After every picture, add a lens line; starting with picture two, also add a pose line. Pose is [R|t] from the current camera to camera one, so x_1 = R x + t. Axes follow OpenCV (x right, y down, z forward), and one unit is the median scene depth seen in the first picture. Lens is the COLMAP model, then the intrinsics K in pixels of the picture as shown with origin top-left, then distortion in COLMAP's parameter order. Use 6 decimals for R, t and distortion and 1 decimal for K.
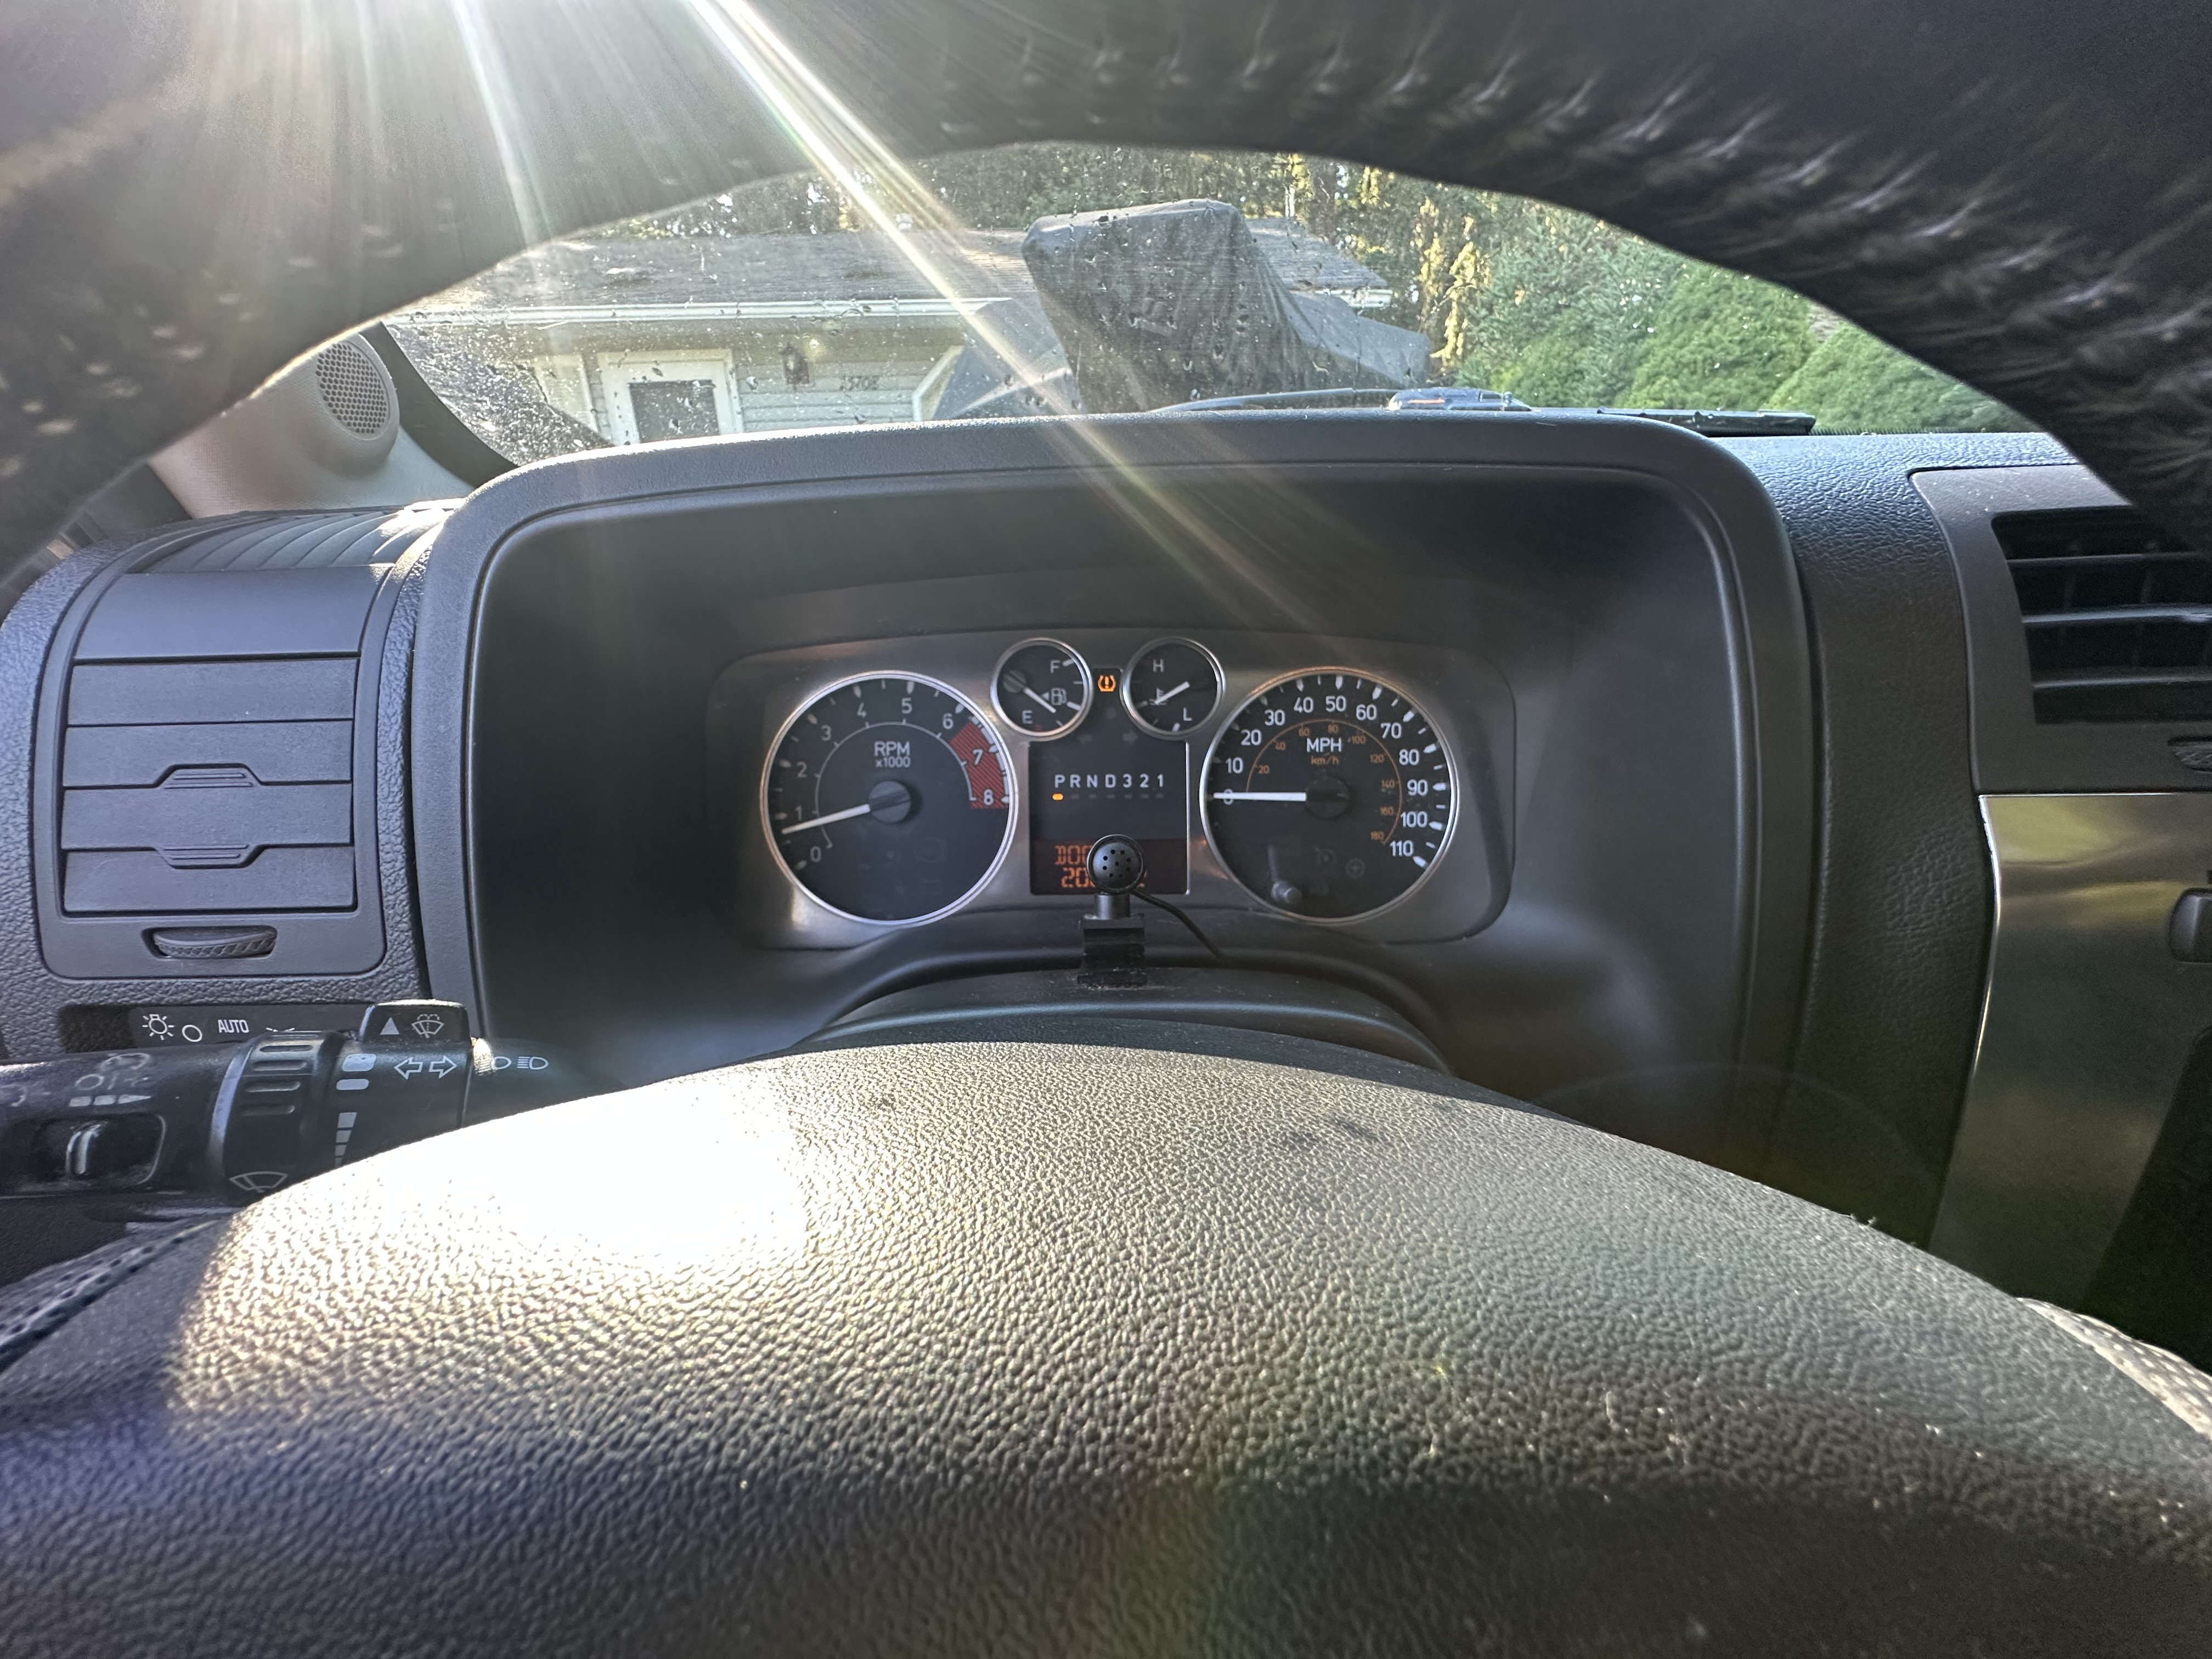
lens RADIAL K [[901.6, 0, 1104.5], [0, 901.6, 834.1], [0, 0, 1]] dist [-0.002899, -0.000362]
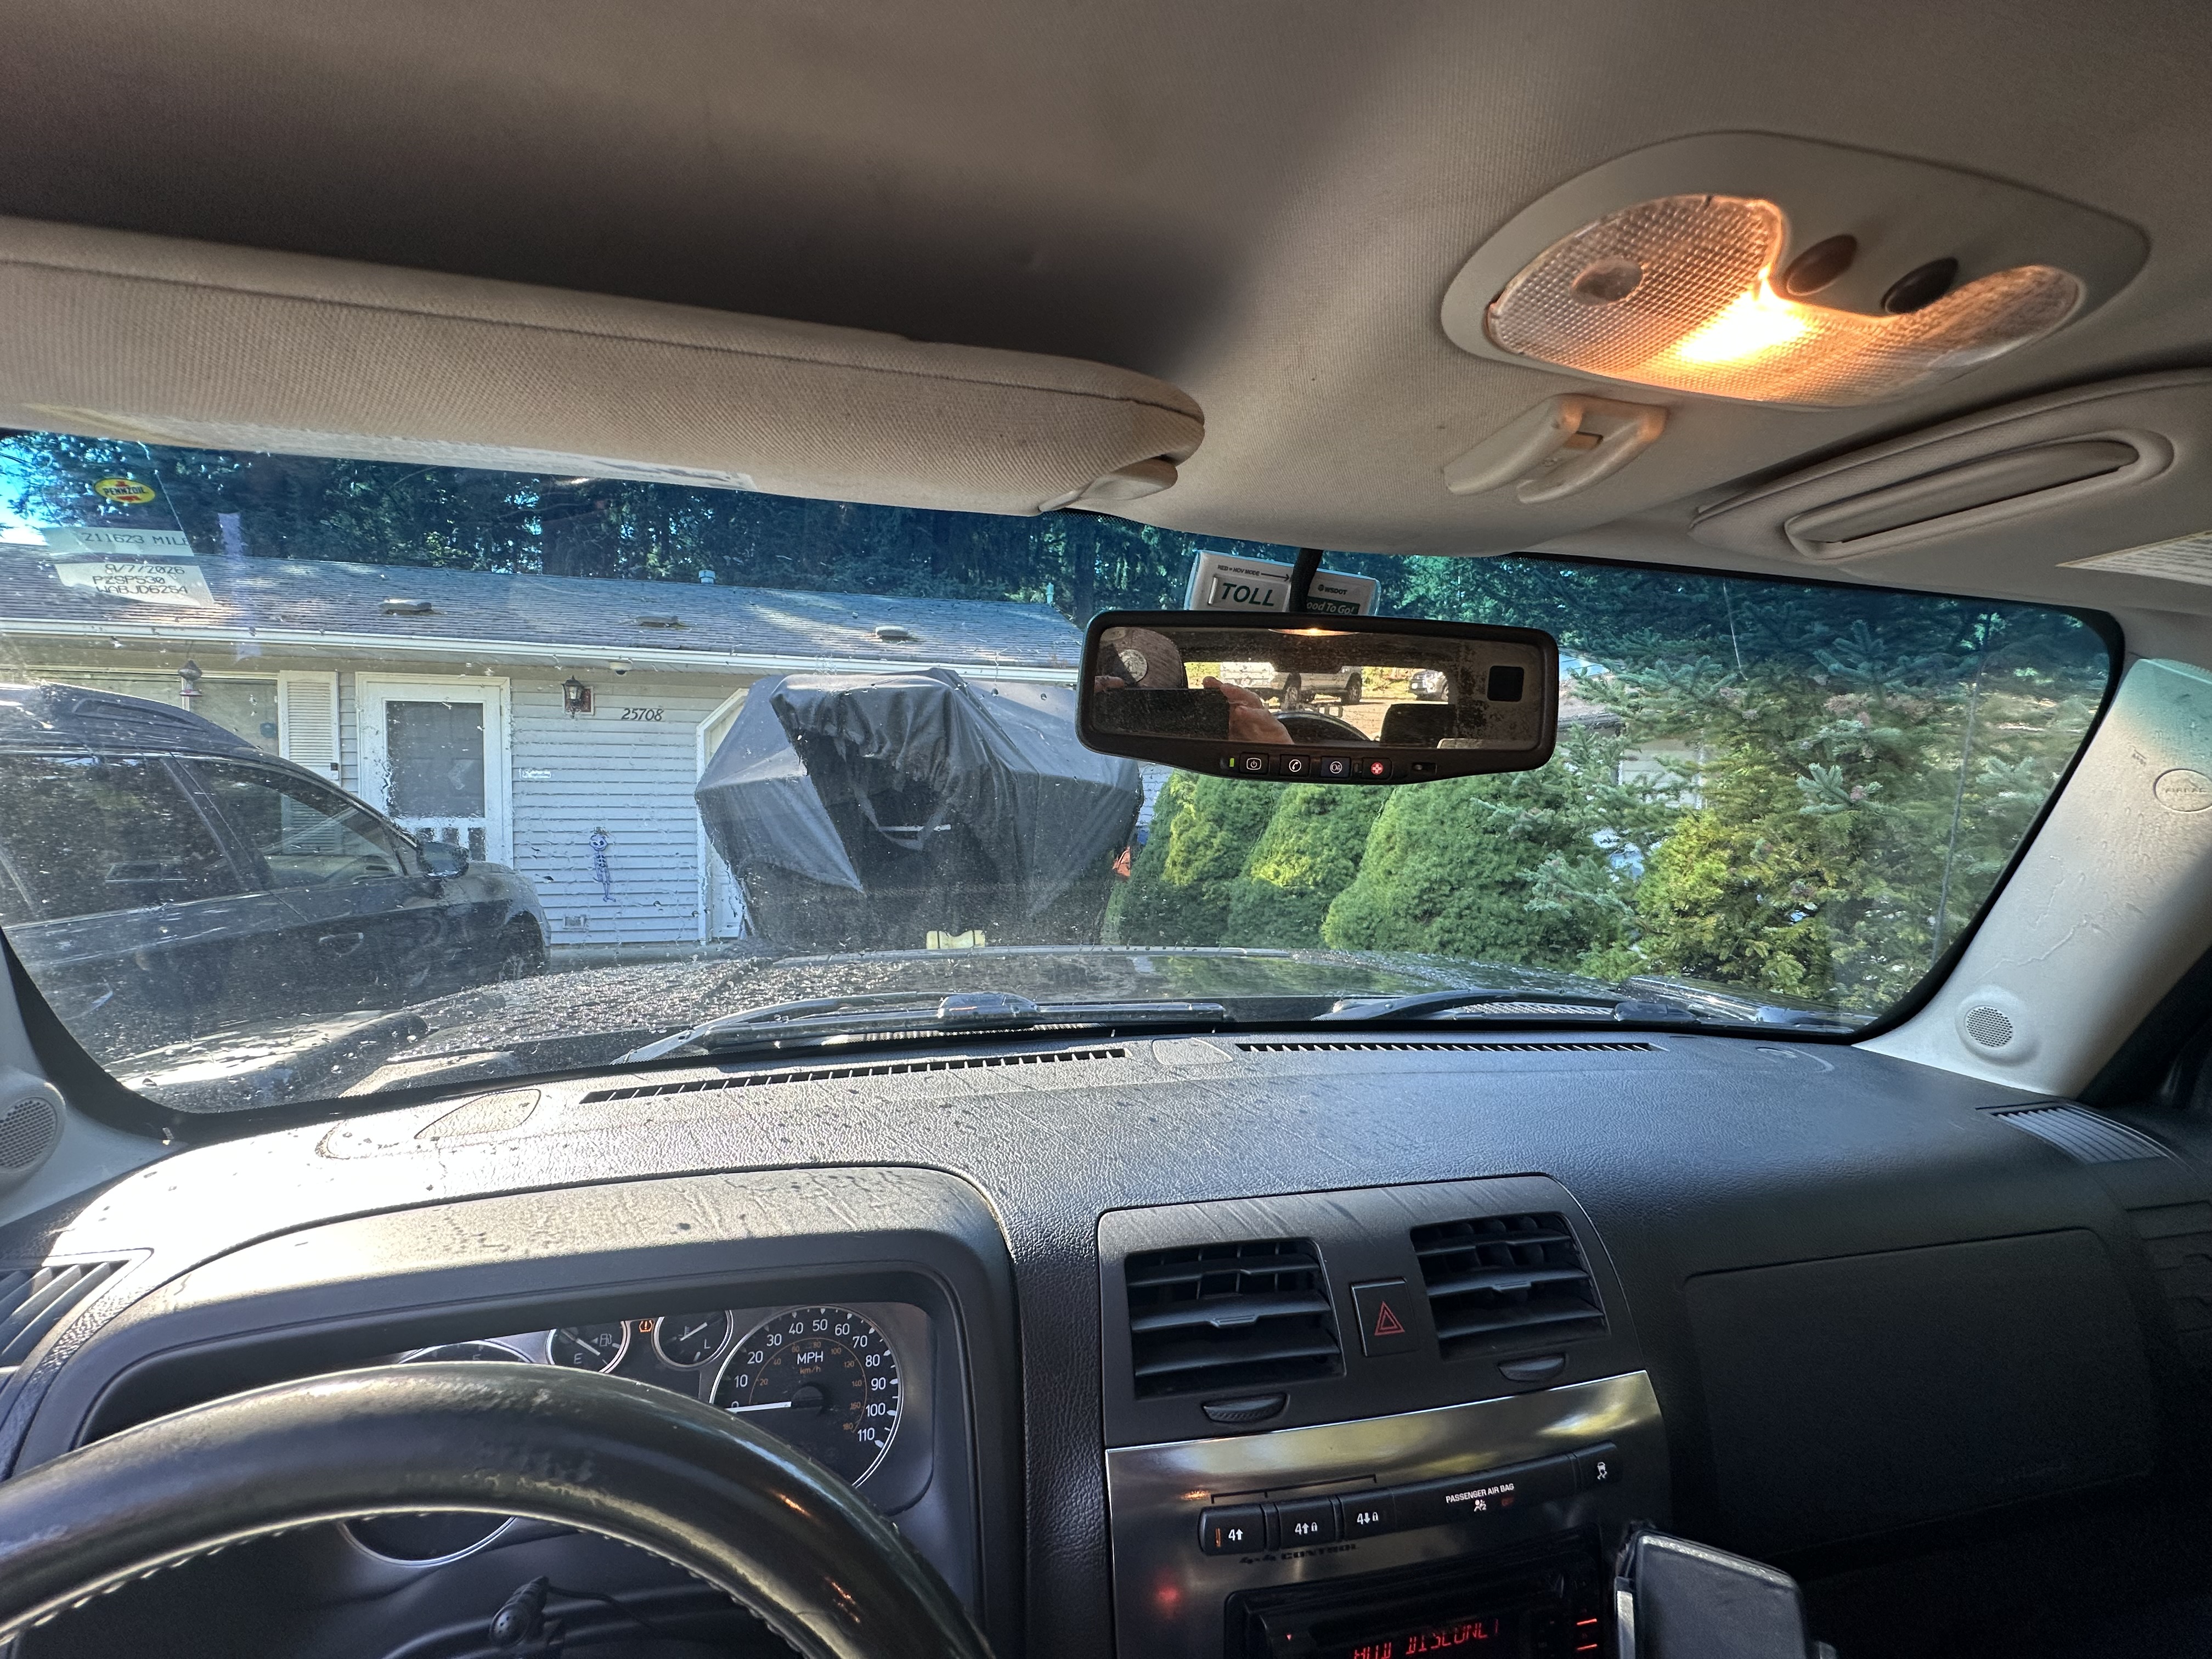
lens RADIAL K [[890.1, 0, 1109.8], [0, 890.1, 833.9], [0, 0, 1]] dist [-0.001400, -0.000138]
pose [[0.971971, 0.025530, 0.233711, 0.350956], [0.050459, 0.948268, -0.313436, -0.412495], [-0.229622, 0.316443, 0.920401, -0.635256]]
